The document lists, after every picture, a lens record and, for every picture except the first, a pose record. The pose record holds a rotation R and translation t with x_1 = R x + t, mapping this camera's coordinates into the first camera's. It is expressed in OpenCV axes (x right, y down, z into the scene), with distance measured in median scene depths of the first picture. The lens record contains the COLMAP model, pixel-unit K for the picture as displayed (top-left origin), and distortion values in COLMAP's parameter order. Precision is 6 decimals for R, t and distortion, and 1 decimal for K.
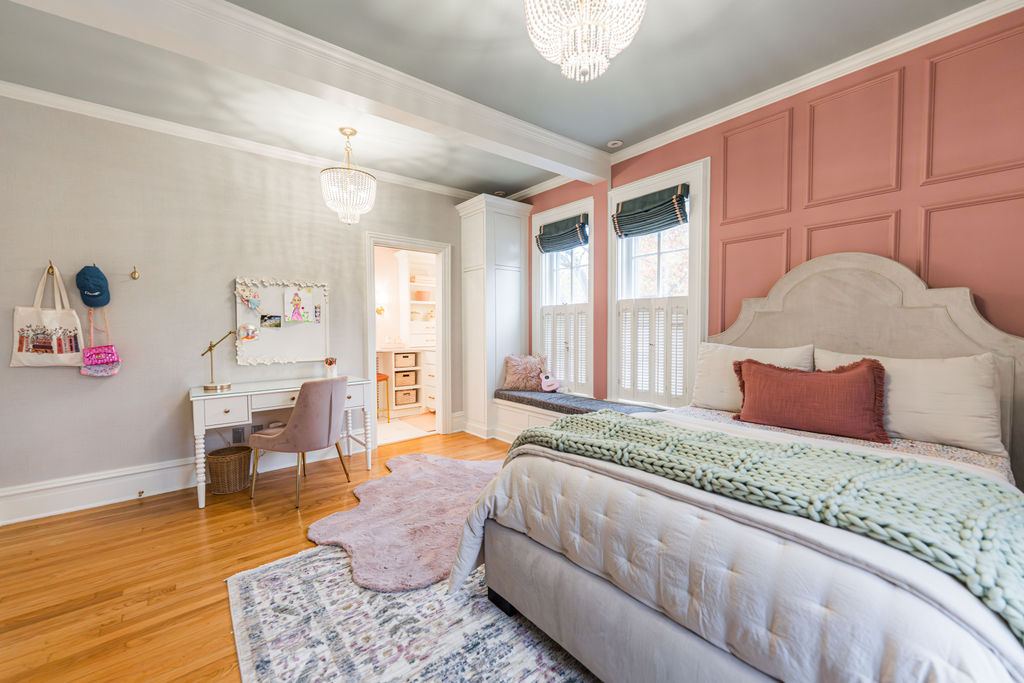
lens RADIAL K [[409.5, 0, 512.0], [0, 409.5, 341.5], [0, 0, 1]] dist [0.002198, 0.000106]
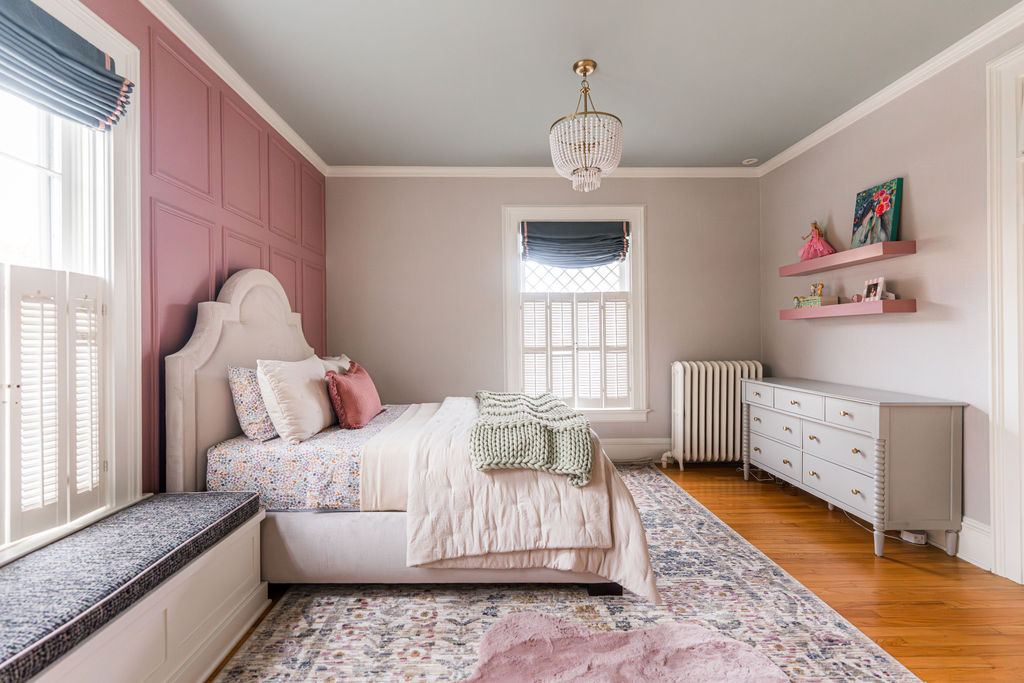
lens RADIAL K [[446.6, 0, 499.8], [0, 446.6, 334.9], [0, 0, 1]] dist [-0.002043, -0.000386]
pose [[-0.782597, 0.020519, 0.622190, -0.263532], [0.038745, 0.999124, 0.015784, -0.028691], [-0.621322, 0.036459, -0.782707, 1.023942]]
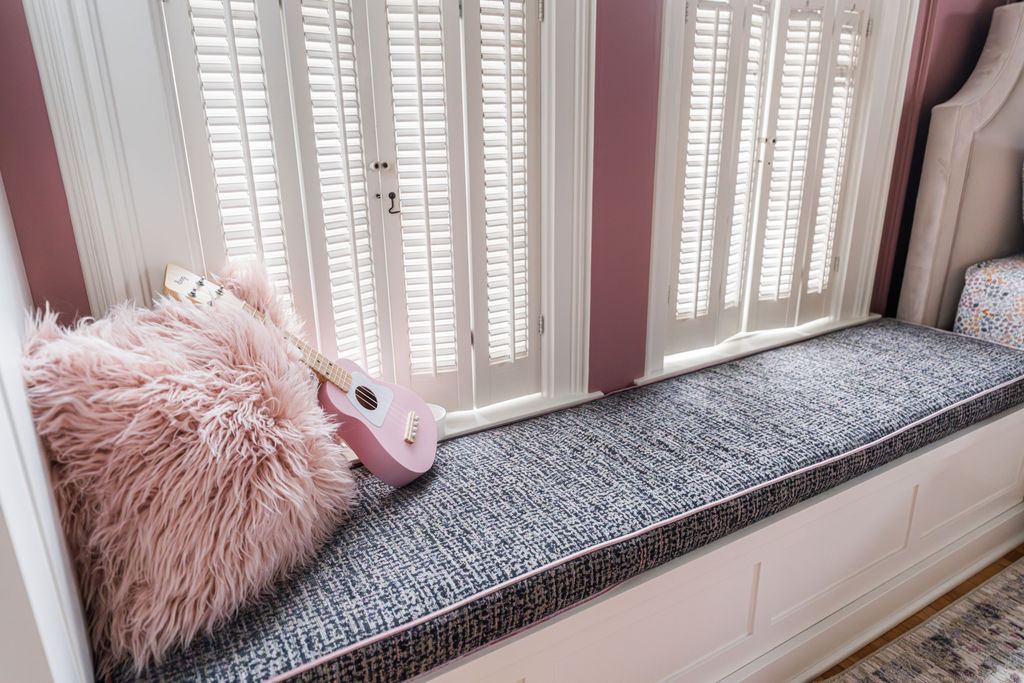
lens RADIAL K [[691.9, 0, 512.0], [0, 691.9, 341.5], [0, 0, 1]] dist [0.005457, 0.001520]
pose [[0.136723, -0.315037, 0.939180, -0.188369], [0.045947, 0.949079, 0.311668, -0.018780], [-0.989543, 0.000540, 0.144236, 1.092199]]
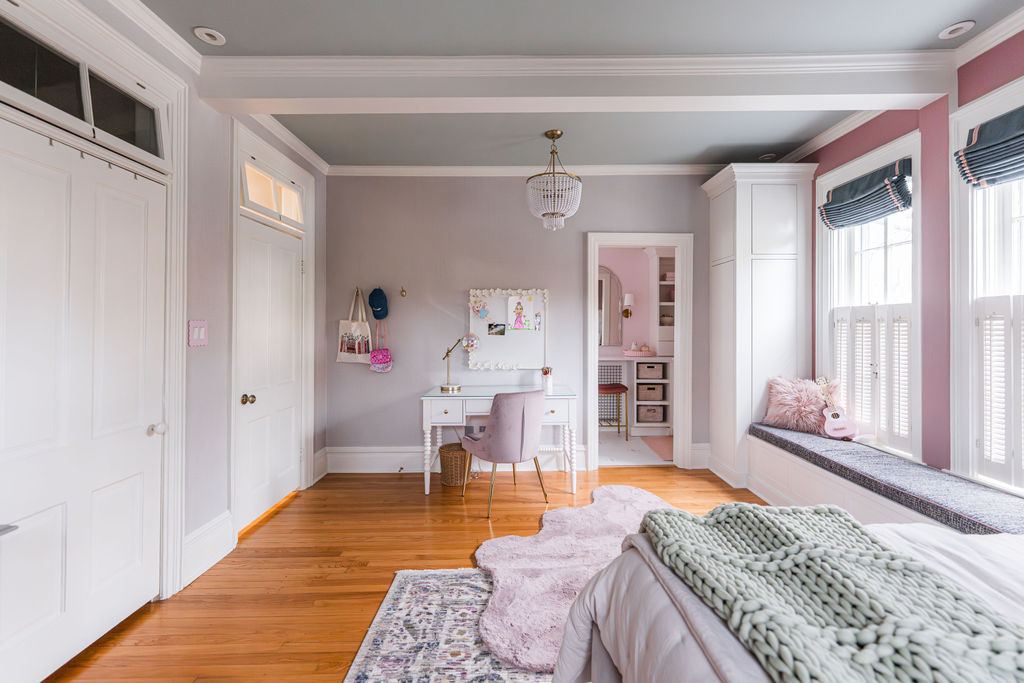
lens RADIAL K [[438.6, 0, 516.6], [0, 438.6, 321.1], [0, 0, 1]] dist [0.001840, -0.000061]
pose [[0.777404, 0.000901, -0.629001, 0.158416], [-0.027480, 0.999093, -0.032531, -0.034009], [0.628401, 0.042574, 0.776723, 0.141833]]
